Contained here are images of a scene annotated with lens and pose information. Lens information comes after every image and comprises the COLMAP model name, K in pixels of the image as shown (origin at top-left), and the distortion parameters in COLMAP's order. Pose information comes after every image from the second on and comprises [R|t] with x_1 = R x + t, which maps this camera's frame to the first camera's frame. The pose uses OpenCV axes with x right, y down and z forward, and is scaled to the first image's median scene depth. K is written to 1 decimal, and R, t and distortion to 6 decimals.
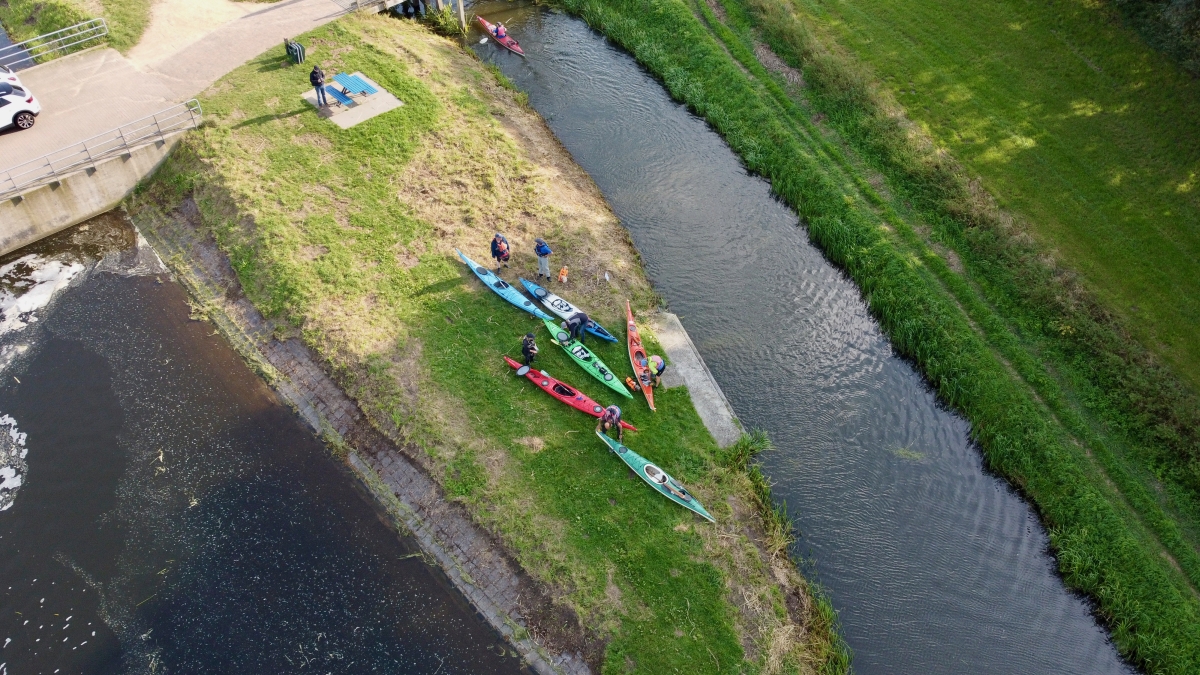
lens RADIAL K [[900.8, 0, 595.9], [0, 900.8, 337.7], [0, 0, 1]] dist [-0.002385, -0.003730]
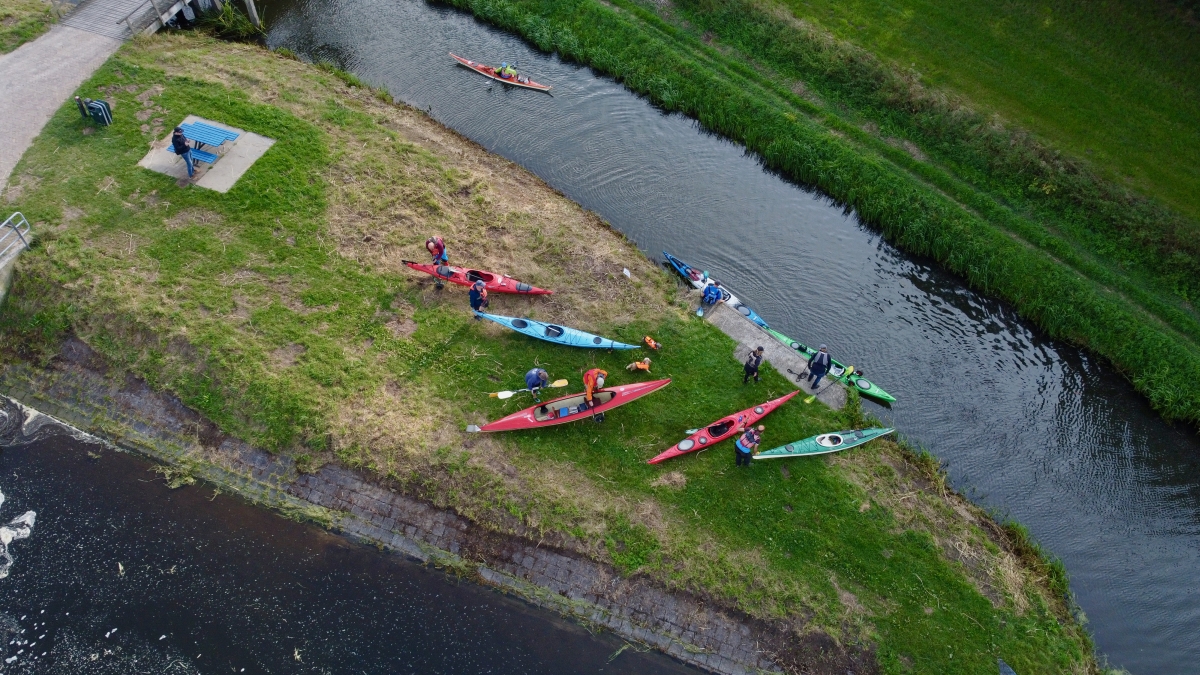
lens RADIAL K [[900.8, 0, 595.9], [0, 900.8, 337.7], [0, 0, 1]] dist [-0.002385, -0.003730]
pose [[0.897787, -0.334386, 0.286642, -0.293655], [0.301764, 0.941078, 0.152678, -0.151145], [-0.320806, -0.050574, 0.945794, 0.137143]]
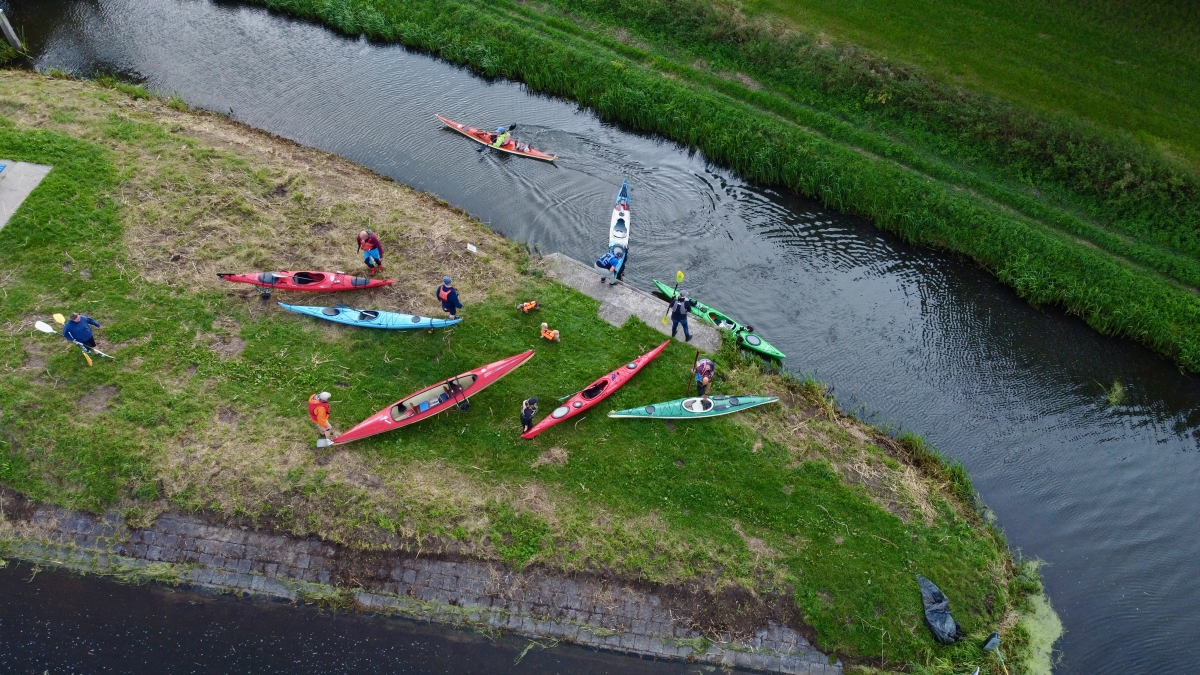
lens RADIAL K [[900.8, 0, 595.9], [0, 900.8, 337.7], [0, 0, 1]] dist [-0.002385, -0.003730]
pose [[0.784704, -0.480408, 0.391724, -0.261325], [0.437277, 0.876921, 0.199496, -0.108730], [-0.439350, 0.014746, 0.898195, 0.185198]]
